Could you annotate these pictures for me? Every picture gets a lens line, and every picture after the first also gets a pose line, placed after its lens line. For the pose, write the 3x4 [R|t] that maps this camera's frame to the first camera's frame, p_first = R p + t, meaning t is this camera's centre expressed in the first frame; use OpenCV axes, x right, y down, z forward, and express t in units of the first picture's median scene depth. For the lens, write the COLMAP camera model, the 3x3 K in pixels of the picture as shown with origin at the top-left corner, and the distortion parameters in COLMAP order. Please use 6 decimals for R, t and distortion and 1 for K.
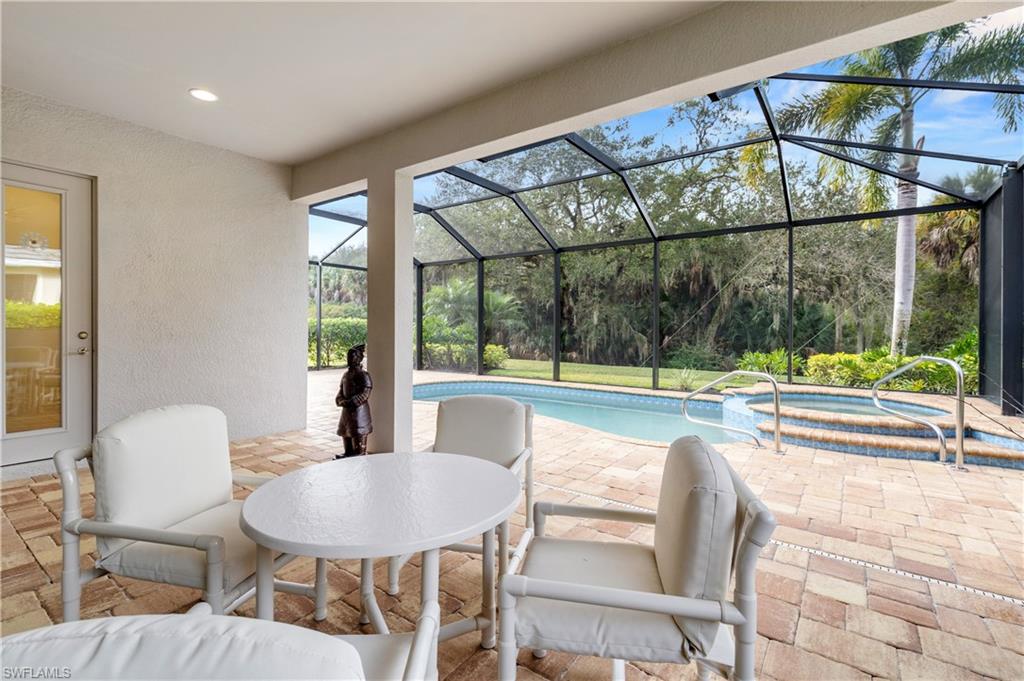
lens RADIAL K [[468.1, 0, 510.2], [0, 468.1, 333.6], [0, 0, 1]] dist [0.020217, -0.001190]
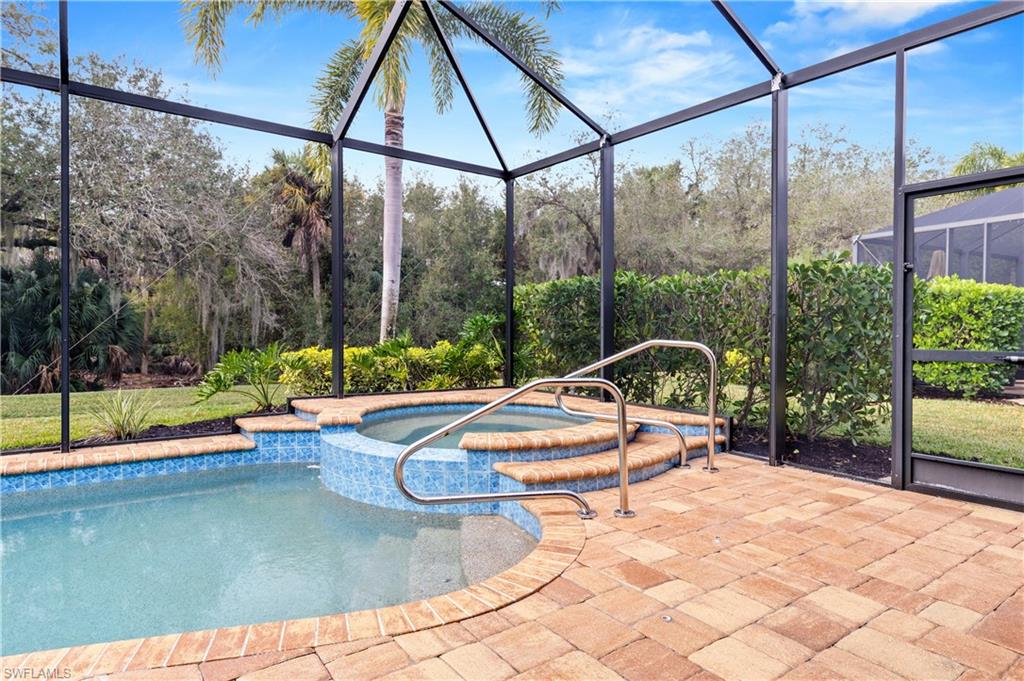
lens RADIAL K [[603.1, 0, 514.0], [0, 603.1, 342.3], [0, 0, 1]] dist [0.002919, -0.001419]
pose [[0.280829, -0.021652, 0.959514, -0.071831], [0.002261, 0.999758, 0.021898, 0.013402], [-0.959755, -0.003980, 0.280810, 0.416705]]
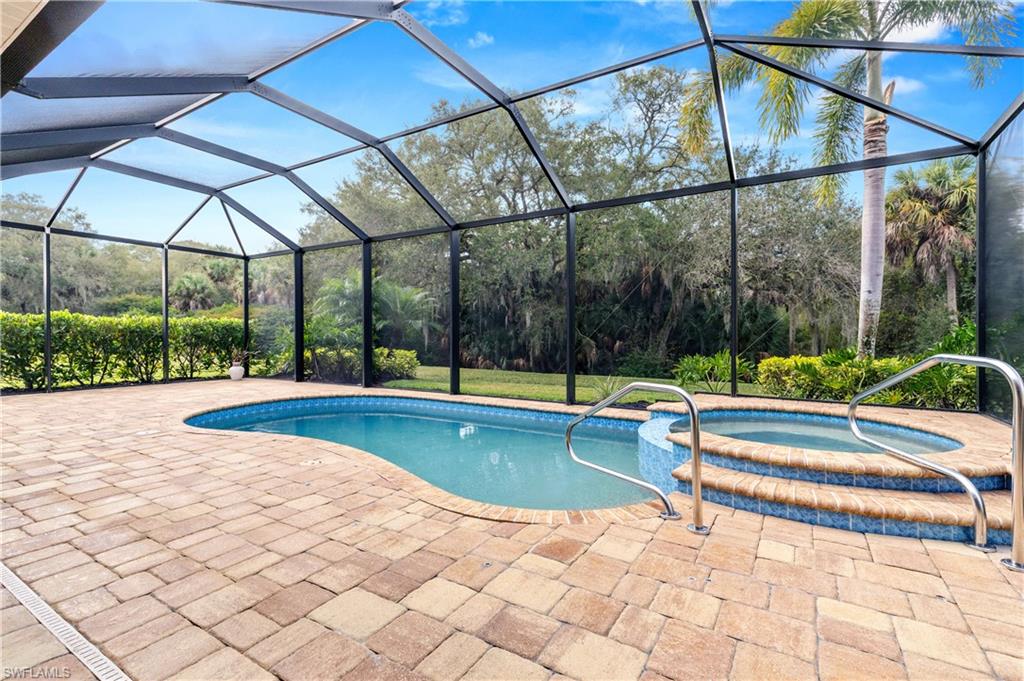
lens RADIAL K [[468.1, 0, 520.4], [0, 468.1, 337.4], [0, 0, 1]] dist [0.020217, -0.001190]
pose [[0.996372, -0.002436, 0.085070, 0.141239], [0.003226, 0.999953, -0.009140, 0.013890], [-0.085043, 0.009381, 0.996333, 0.209238]]
